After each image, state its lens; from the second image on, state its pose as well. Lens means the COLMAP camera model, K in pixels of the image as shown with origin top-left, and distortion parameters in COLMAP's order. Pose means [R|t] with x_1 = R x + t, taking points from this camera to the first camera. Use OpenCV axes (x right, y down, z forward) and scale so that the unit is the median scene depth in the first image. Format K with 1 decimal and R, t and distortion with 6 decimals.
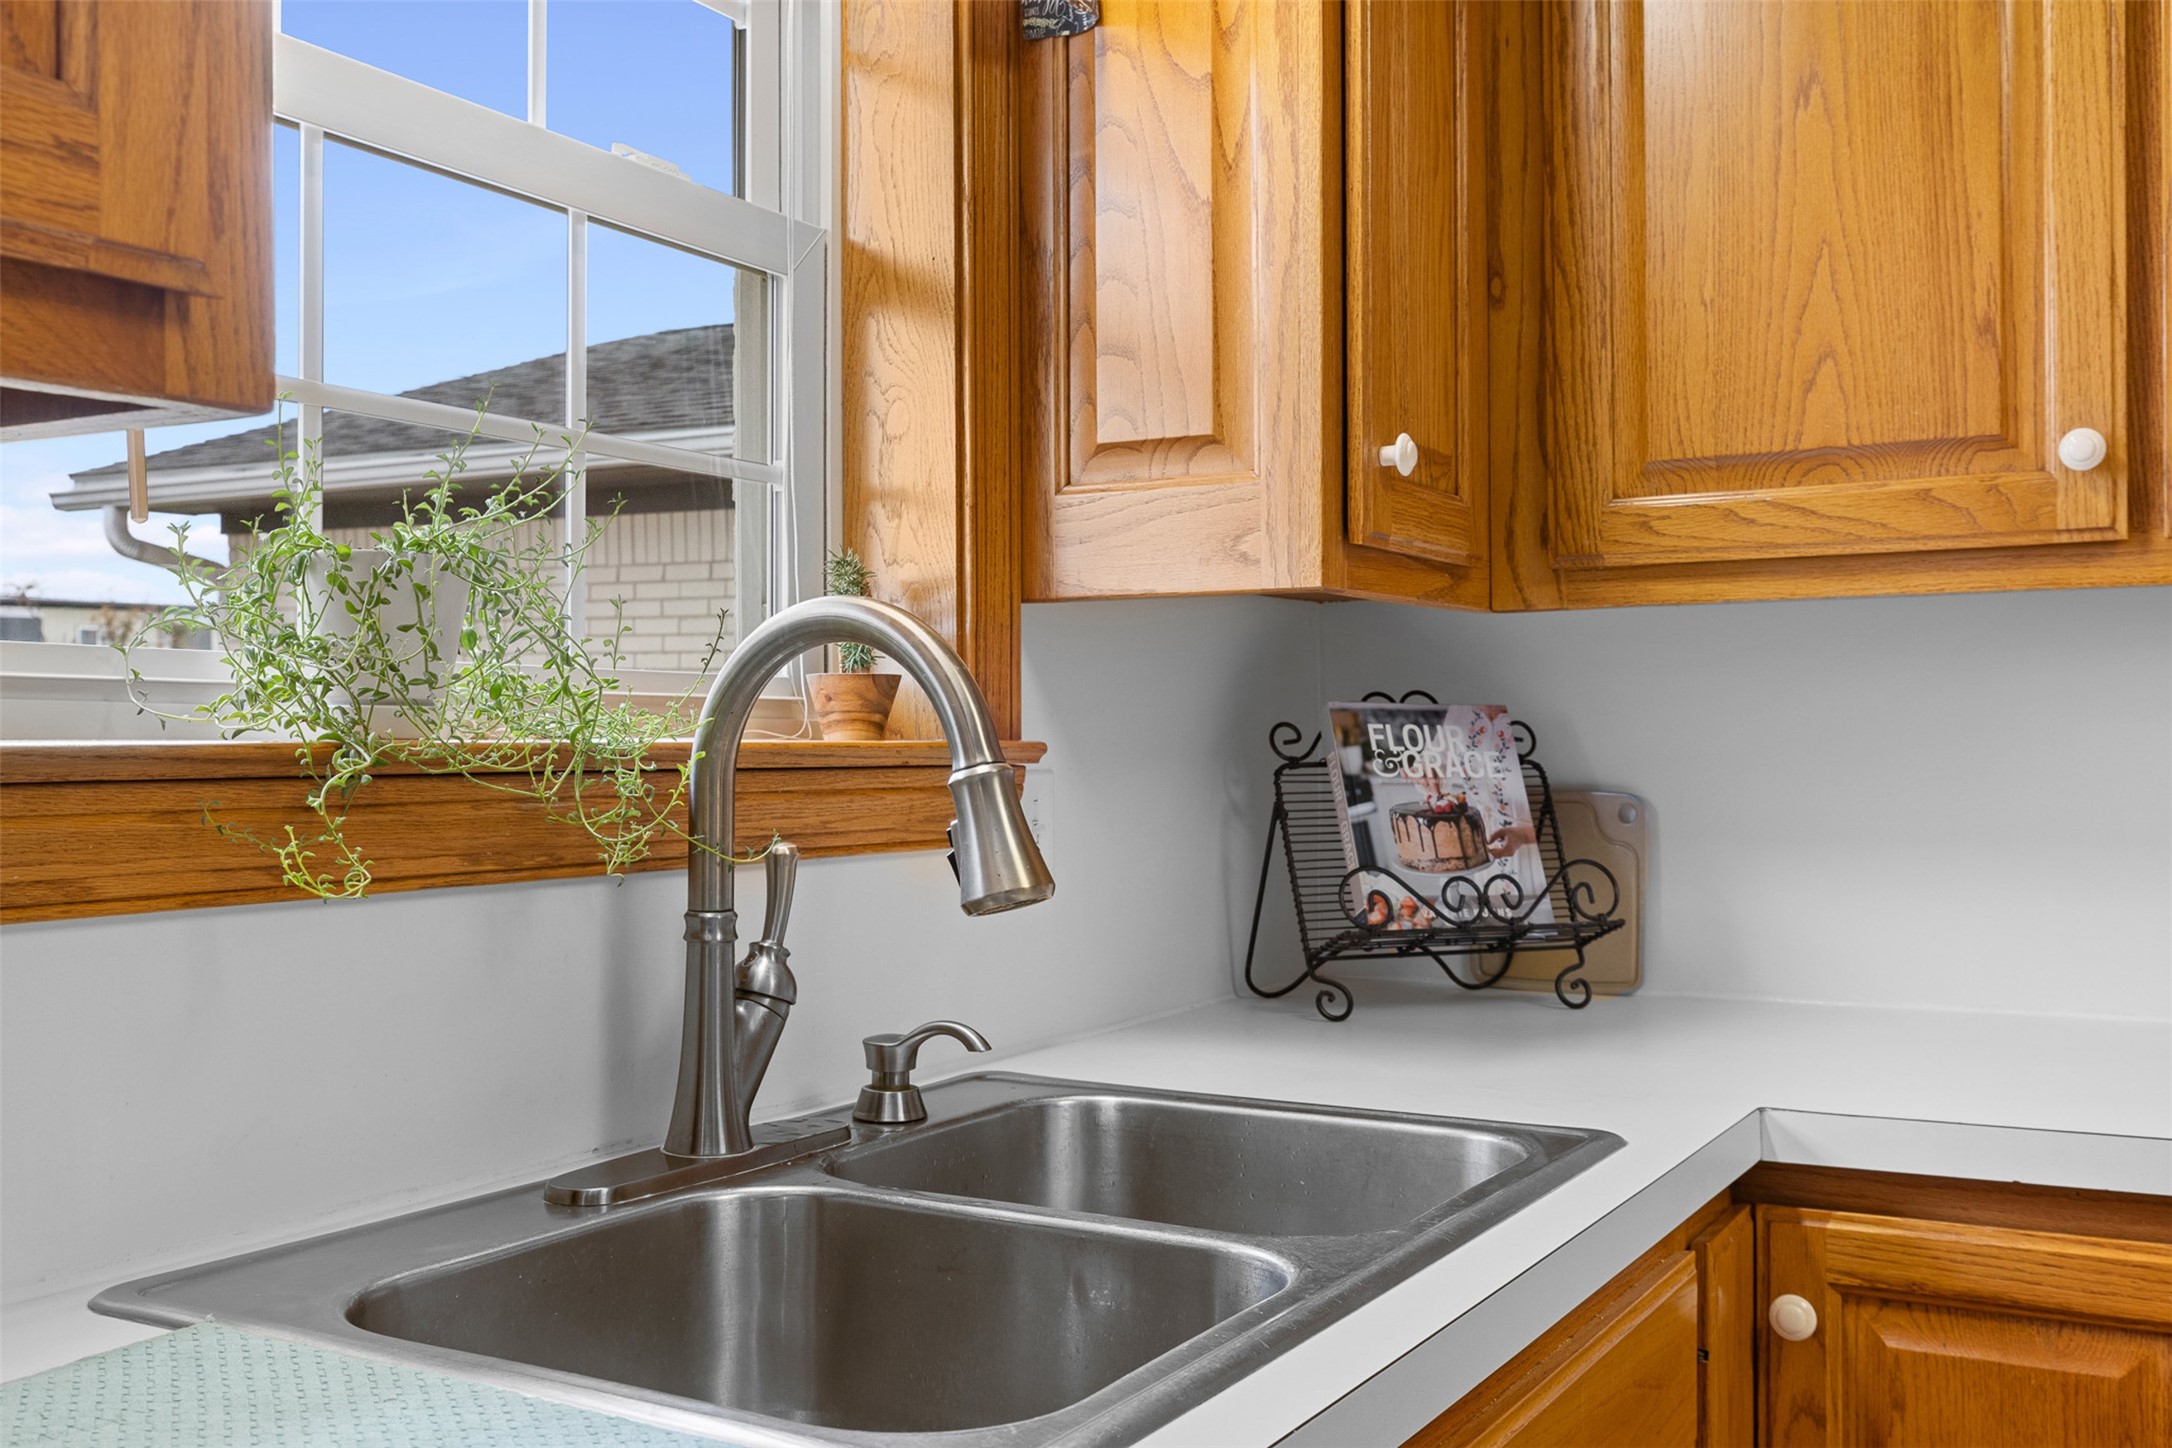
lens RADIAL K [[2120.0, 0, 1088.5], [0, 2120.0, 734.7], [0, 0, 1]] dist [0.021432, 0.000000]
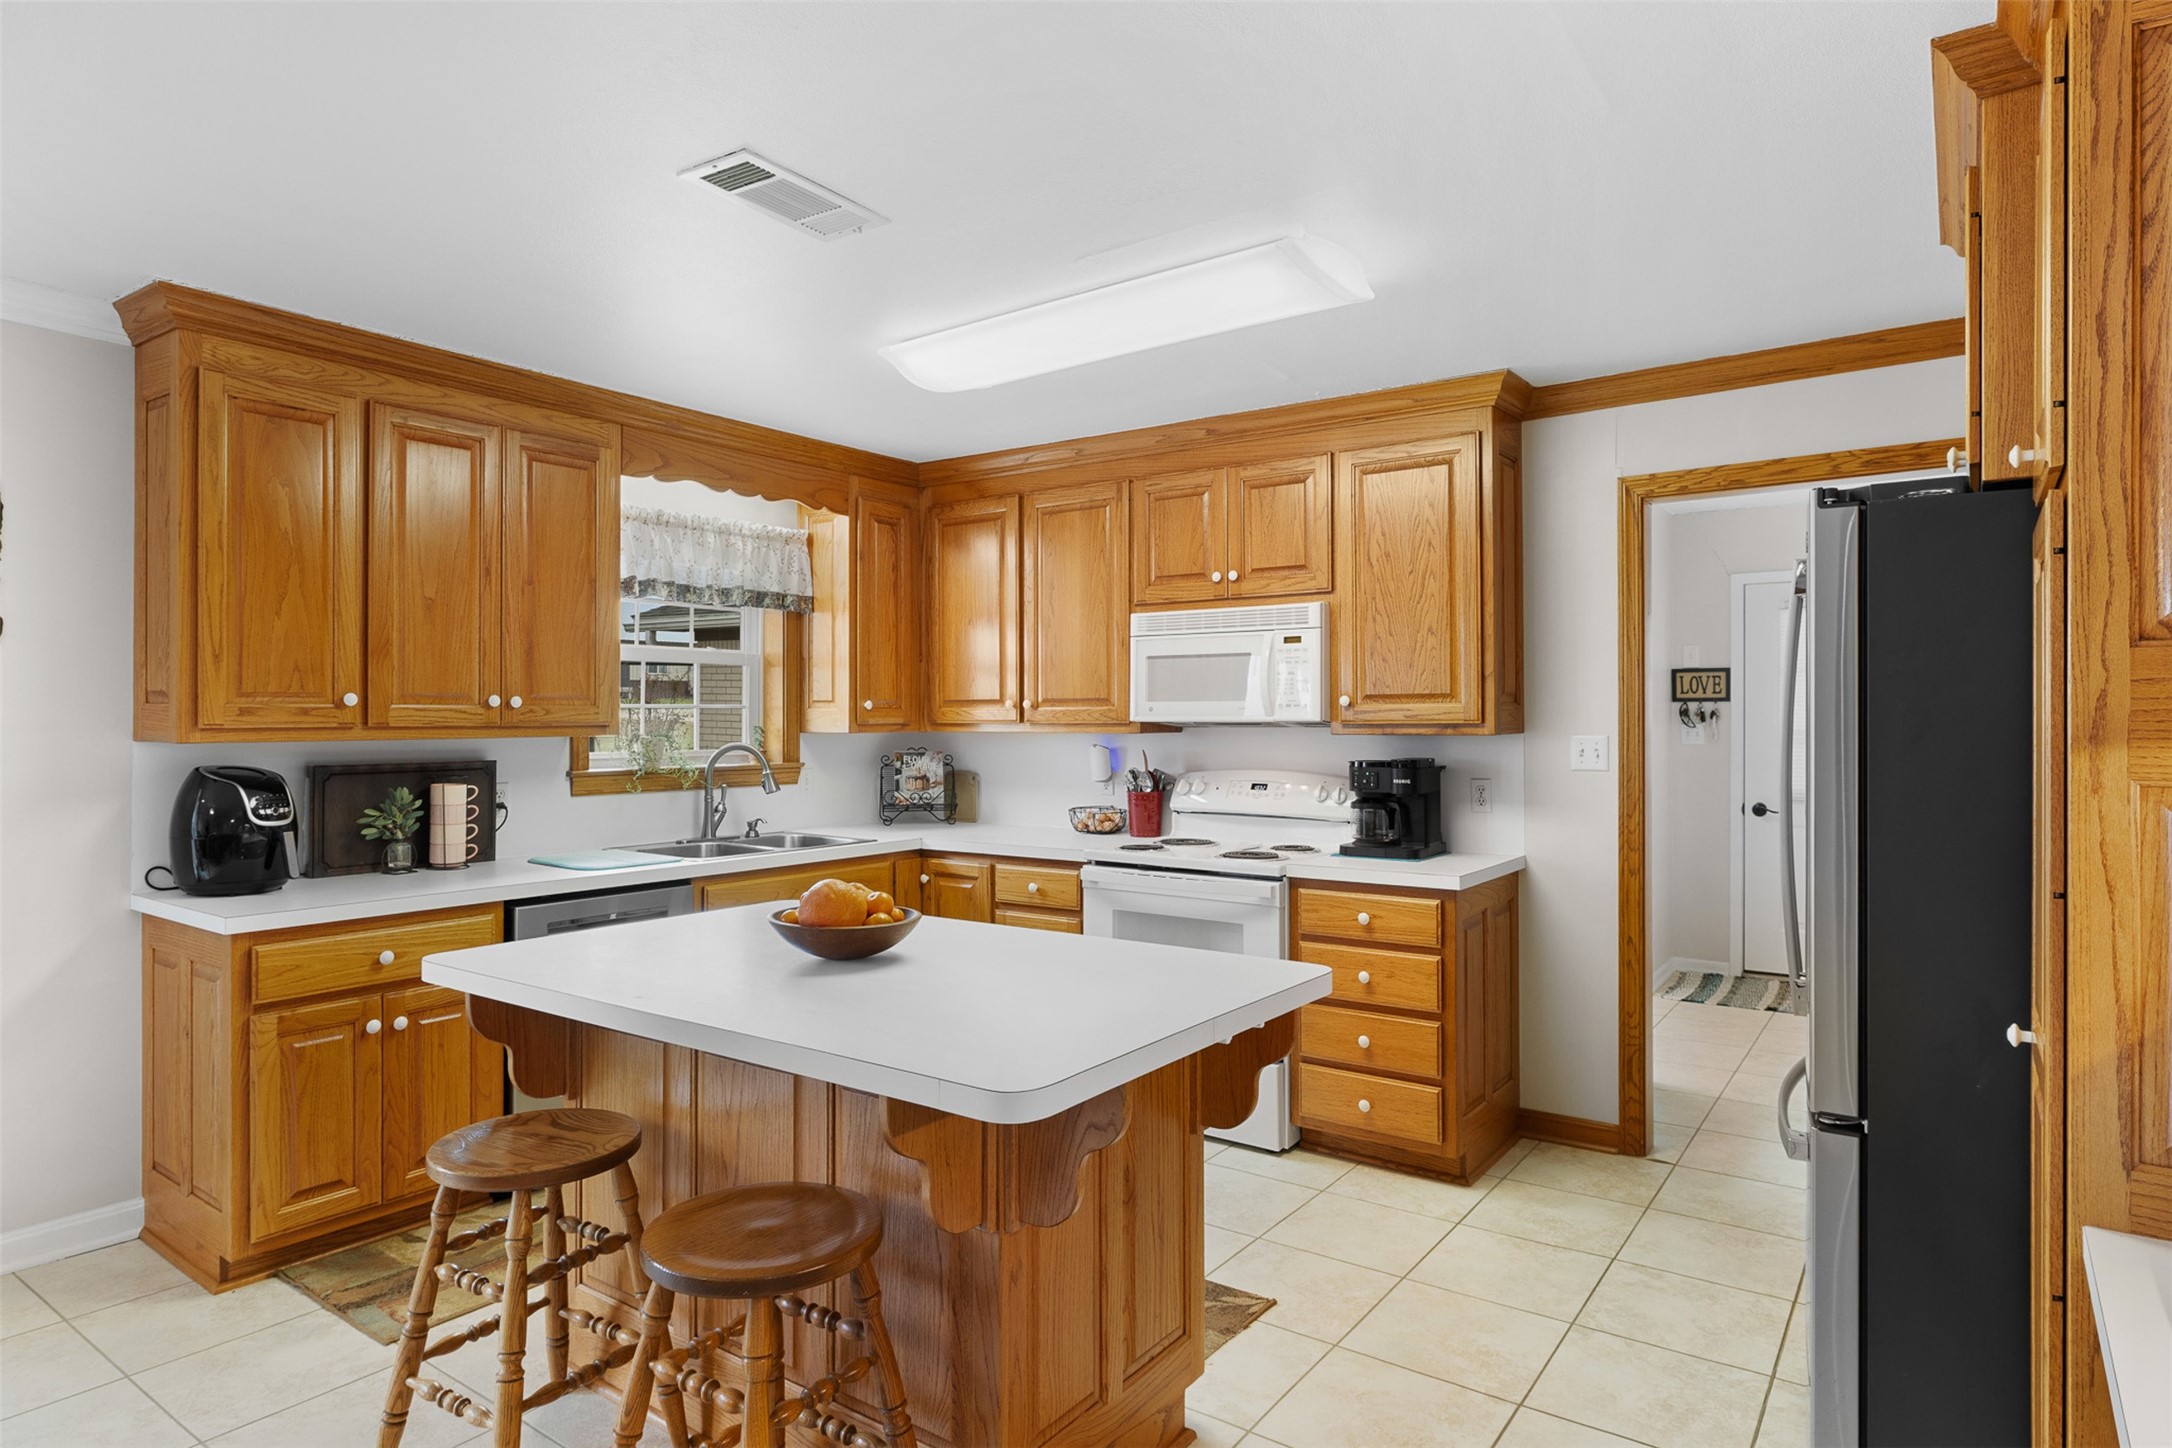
lens RADIAL K [[1232.1, 0, 1091.4], [0, 1232.1, 716.9], [0, 0, 1]] dist [-0.001093, 0.000960]
pose [[0.994966, 0.005305, -0.100072, 0.863578], [-0.004663, 0.999967, 0.006646, -0.116354], [0.100104, -0.006146, 0.994958, -1.612748]]
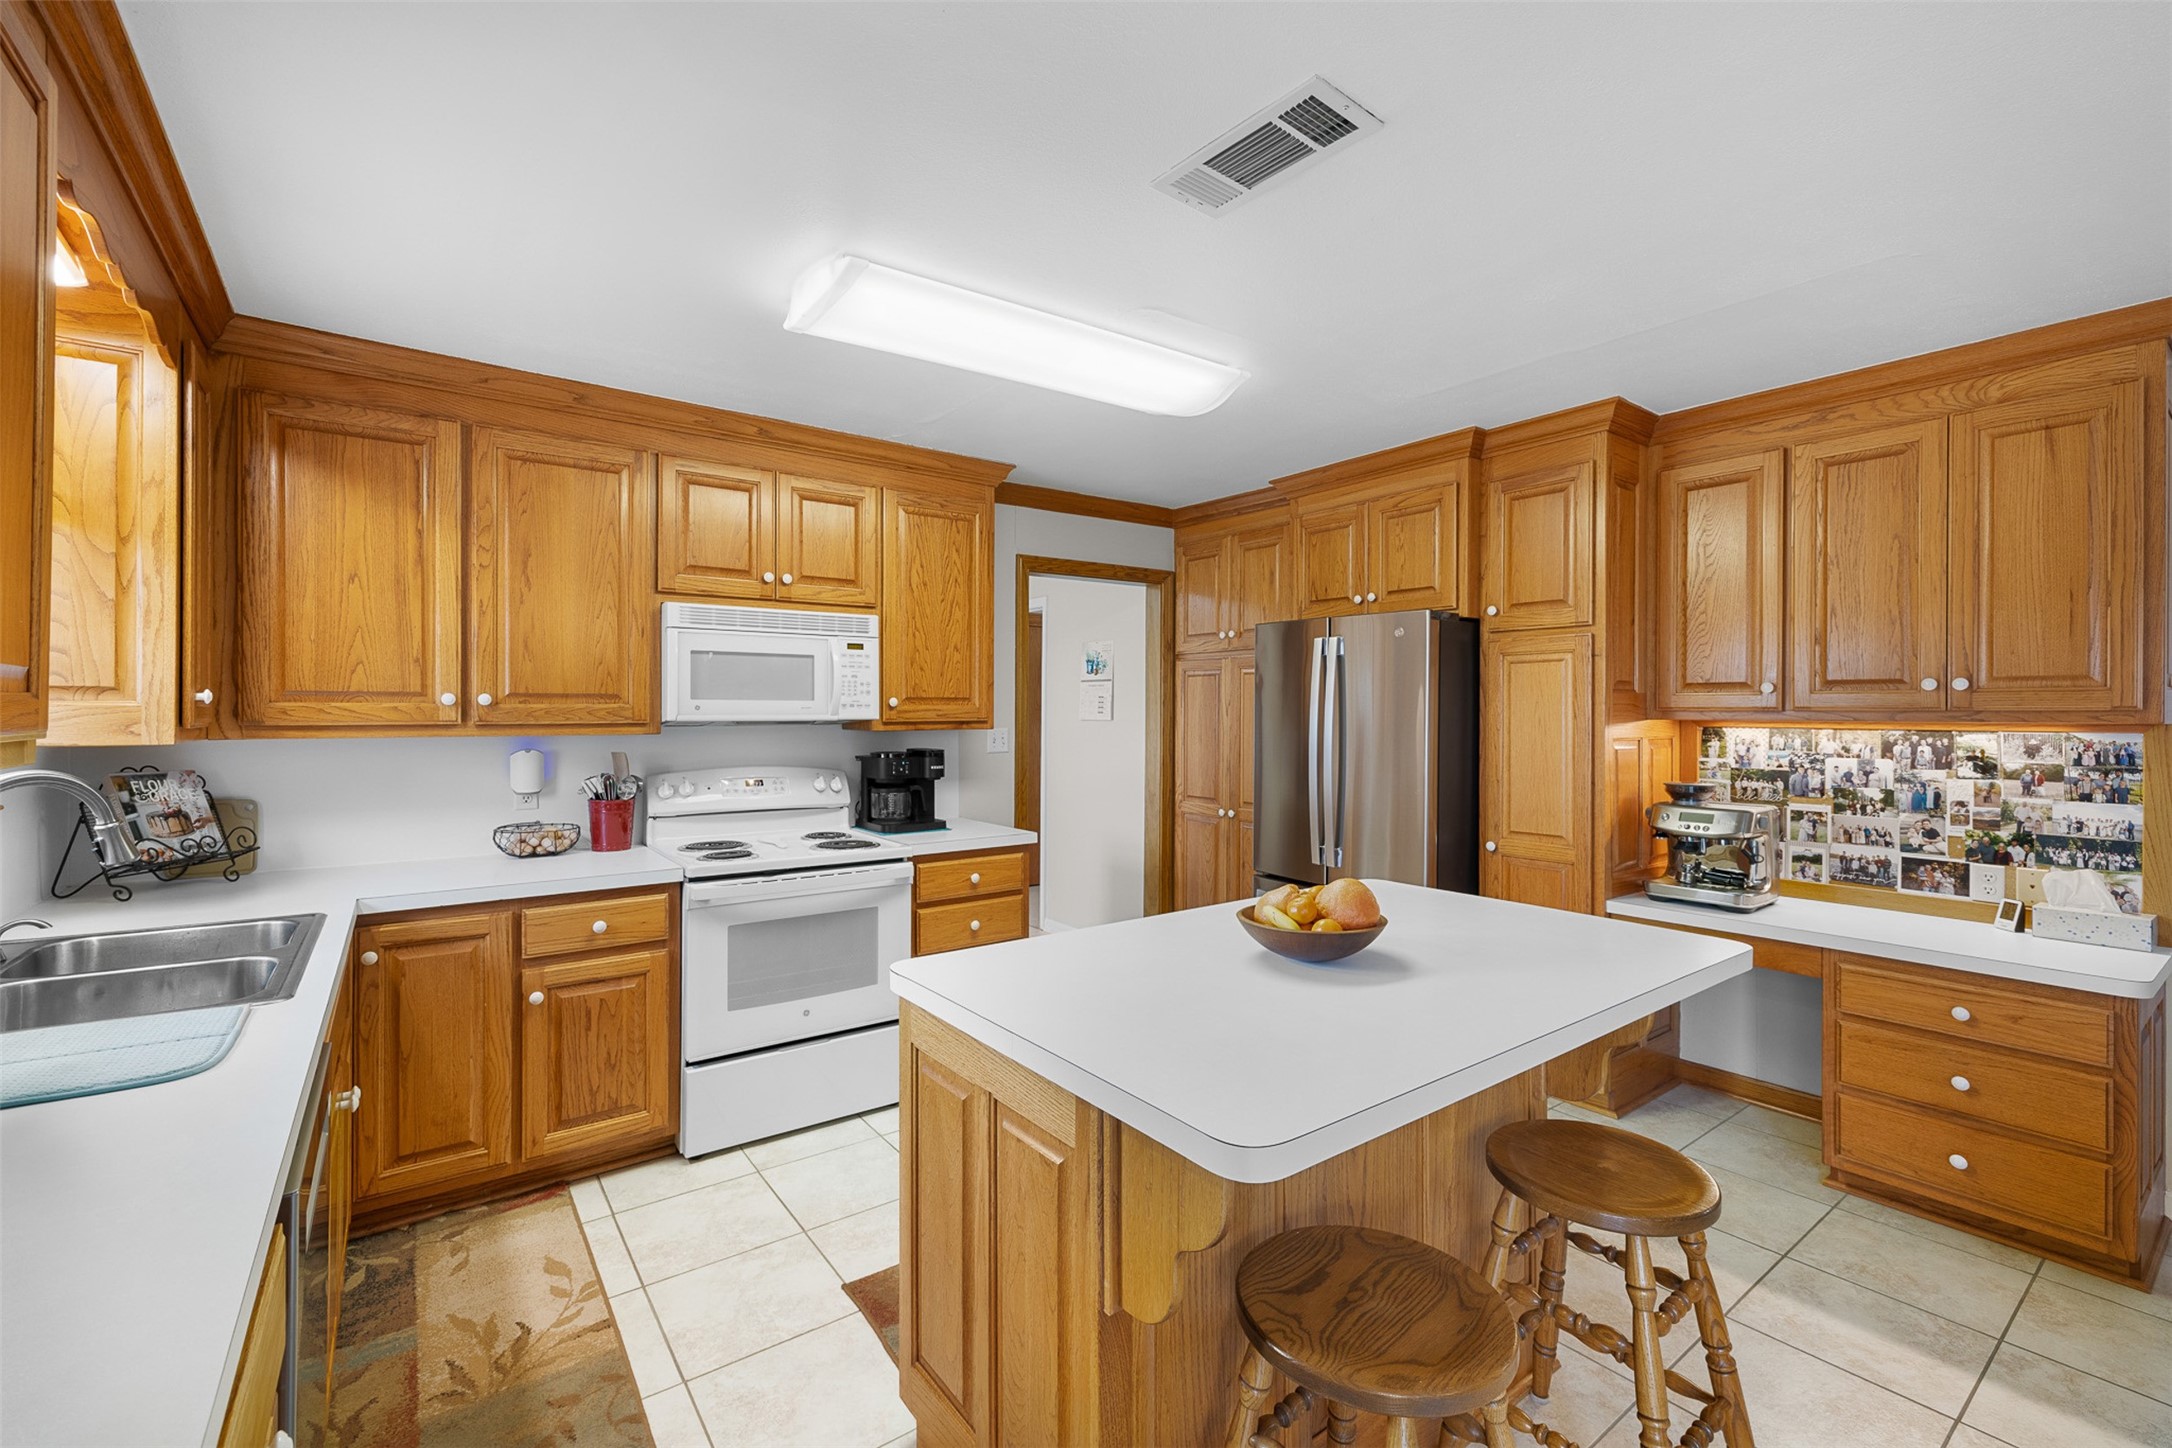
lens RADIAL K [[918.4, 0, 1089.3], [0, 918.4, 711.6], [0, 0, 1]] dist [-0.002789, -0.000545]
pose [[0.399466, 0.007569, 0.916717, -0.473970], [-0.008801, 0.999951, -0.004421, -0.107863], [-0.916706, -0.006302, 0.399513, -0.550698]]
